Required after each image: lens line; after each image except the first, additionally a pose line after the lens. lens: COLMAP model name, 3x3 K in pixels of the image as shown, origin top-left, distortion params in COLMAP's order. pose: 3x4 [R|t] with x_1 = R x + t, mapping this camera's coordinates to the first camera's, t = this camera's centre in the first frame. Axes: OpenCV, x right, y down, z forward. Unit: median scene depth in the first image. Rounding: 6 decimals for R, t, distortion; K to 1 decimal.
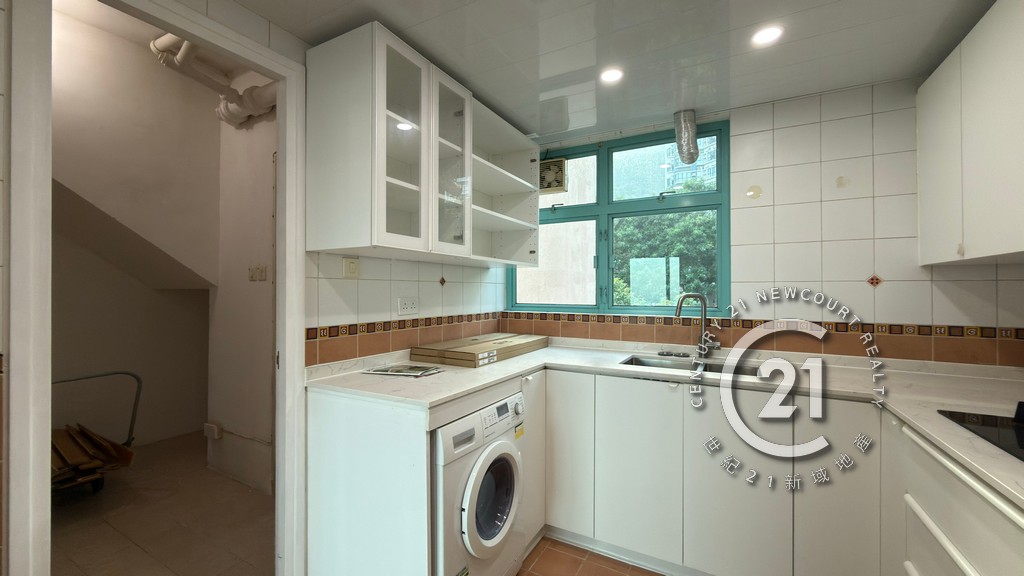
lens RADIAL K [[407.3, 0, 511.4], [0, 407.3, 284.6], [0, 0, 1]] dist [0.002356, 0.000120]
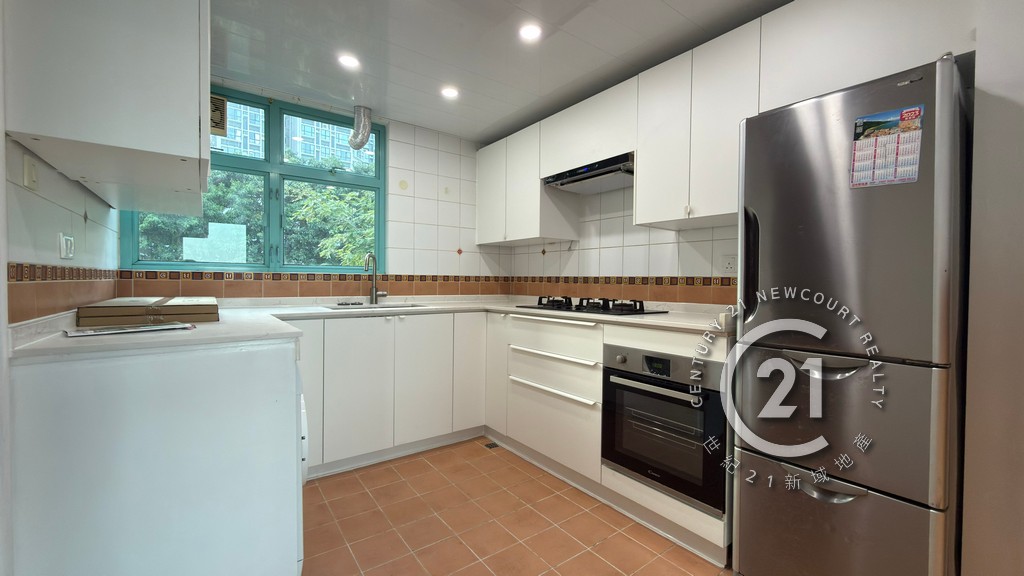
lens RADIAL K [[409.4, 0, 514.7], [0, 409.4, 287.7], [0, 0, 1]] dist [-0.000286, 0.000589]
pose [[0.411814, -0.015518, 0.911136, -0.518089], [-0.022216, 0.999387, 0.027062, 0.078328], [-0.910997, -0.031387, 0.411216, 0.047030]]
